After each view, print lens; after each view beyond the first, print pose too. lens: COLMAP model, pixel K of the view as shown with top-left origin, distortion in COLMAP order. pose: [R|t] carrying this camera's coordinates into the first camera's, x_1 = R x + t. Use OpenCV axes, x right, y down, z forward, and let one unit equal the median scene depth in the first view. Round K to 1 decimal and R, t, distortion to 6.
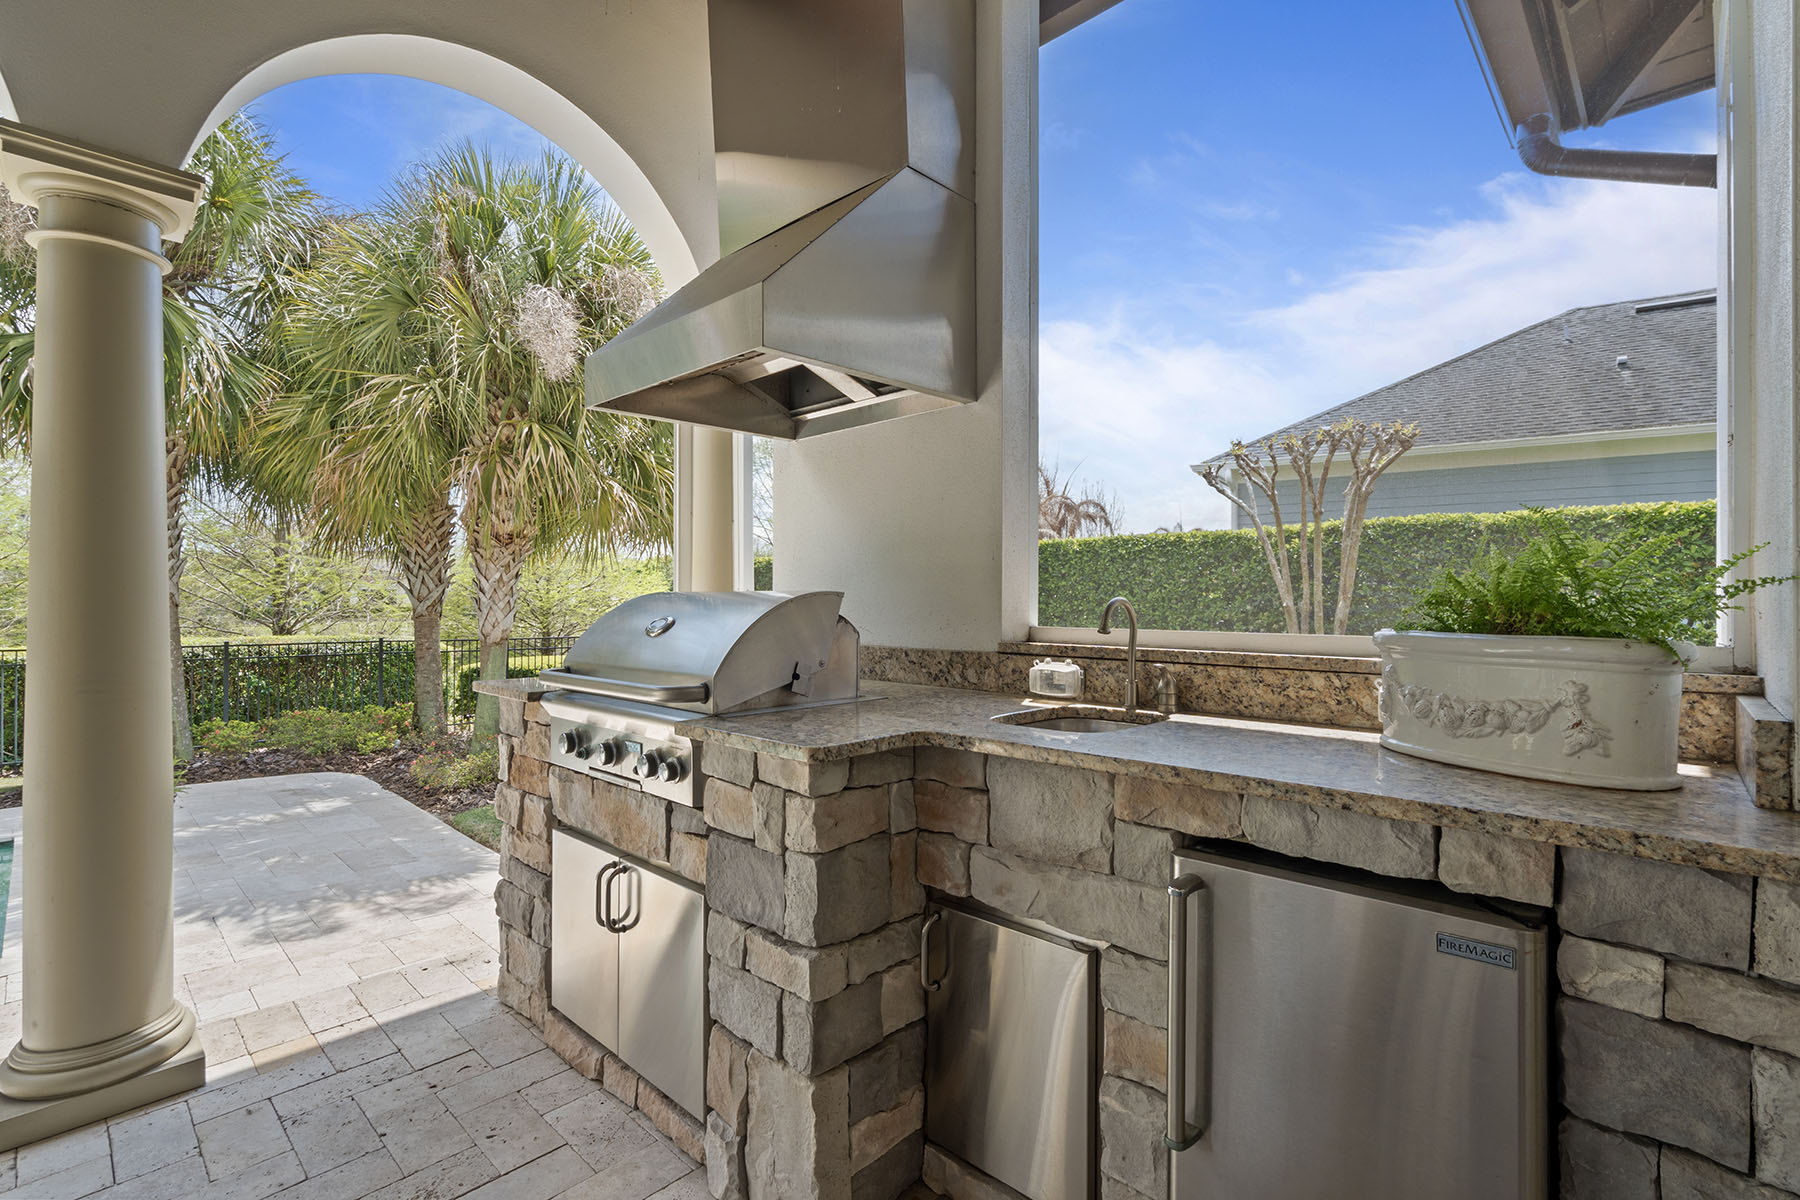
lens RADIAL K [[824.2, 0, 894.0], [0, 824.2, 599.5], [0, 0, 1]] dist [-0.000268, 0.000205]
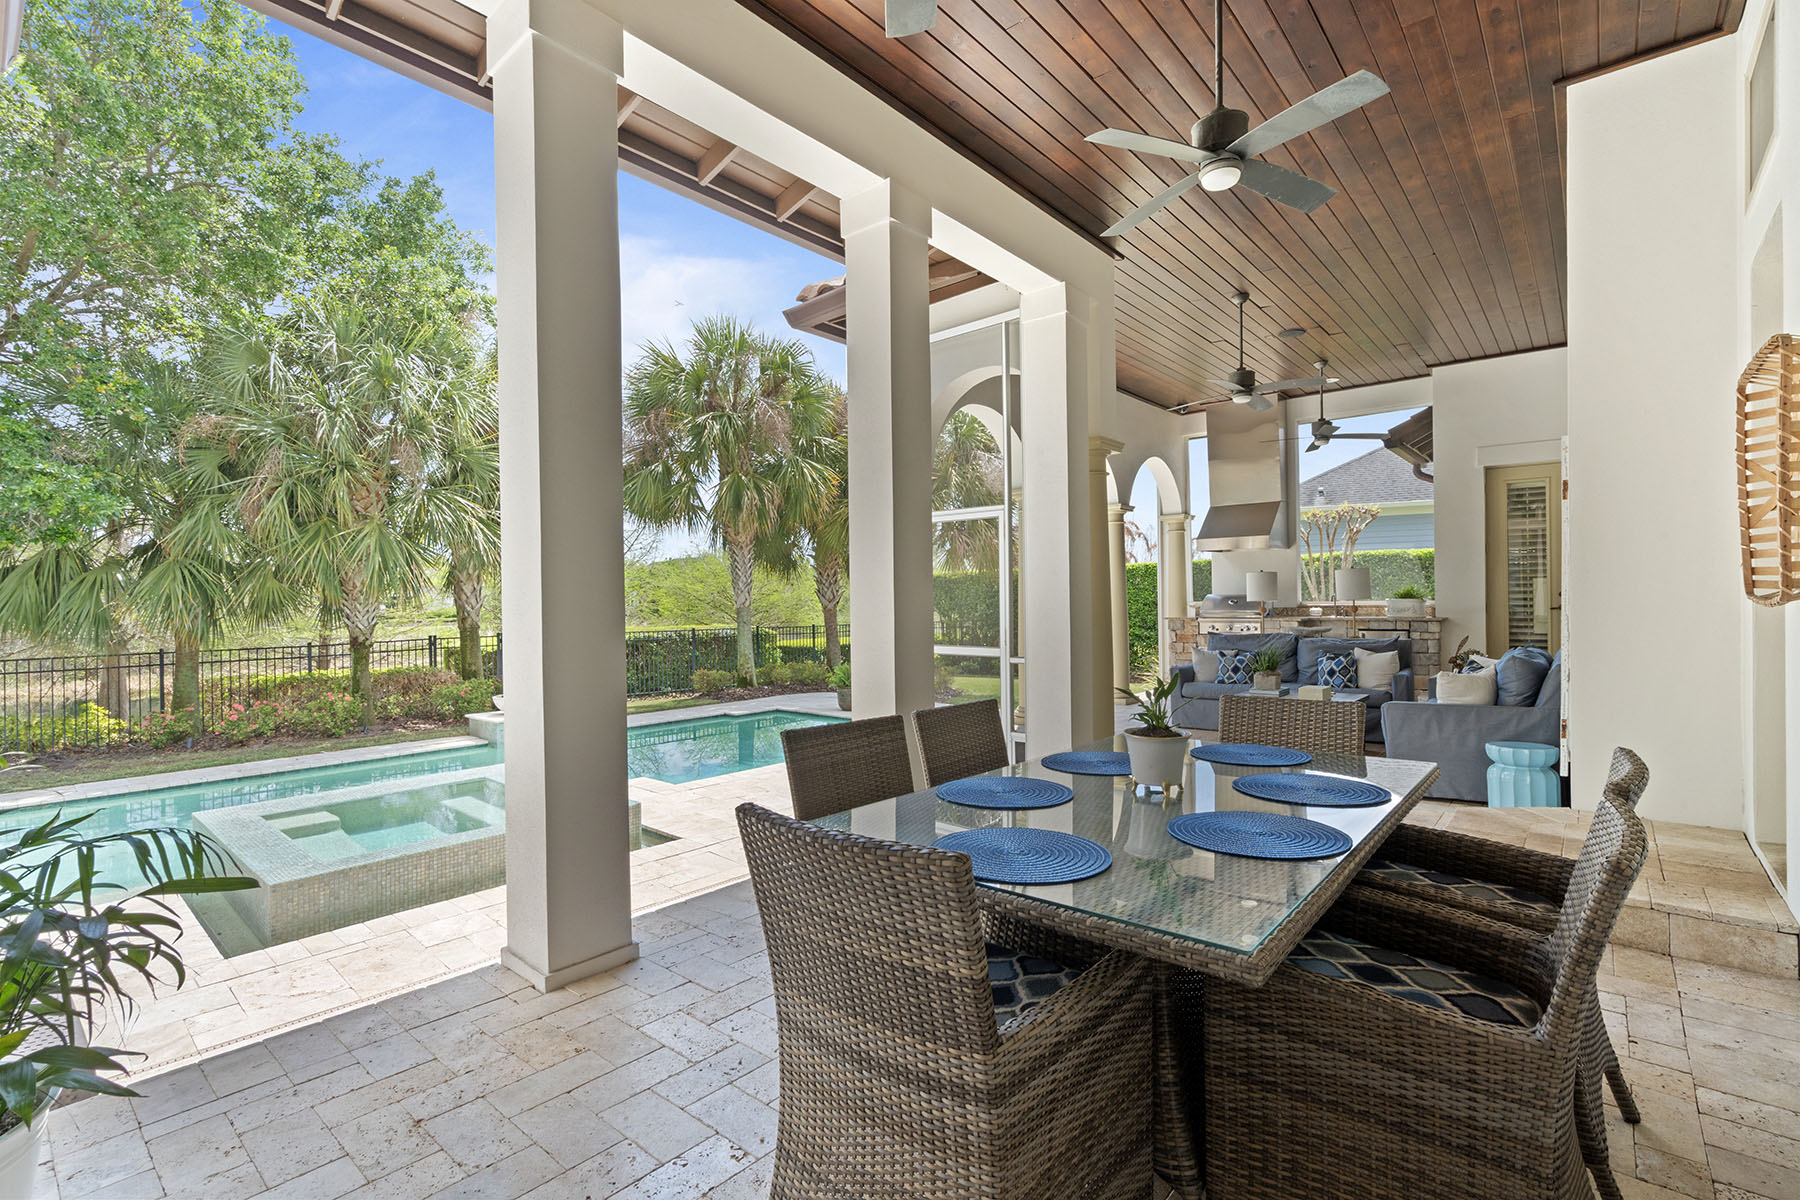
lens RADIAL K [[824.2, 0, 904.4], [0, 824.2, 601.6], [0, 0, 1]] dist [-0.000268, 0.000205]
pose [[0.998262, -0.008945, 0.058244, -0.638909], [0.008462, 0.999928, 0.008536, -0.005201], [-0.058316, -0.008028, 0.998266, -0.937376]]
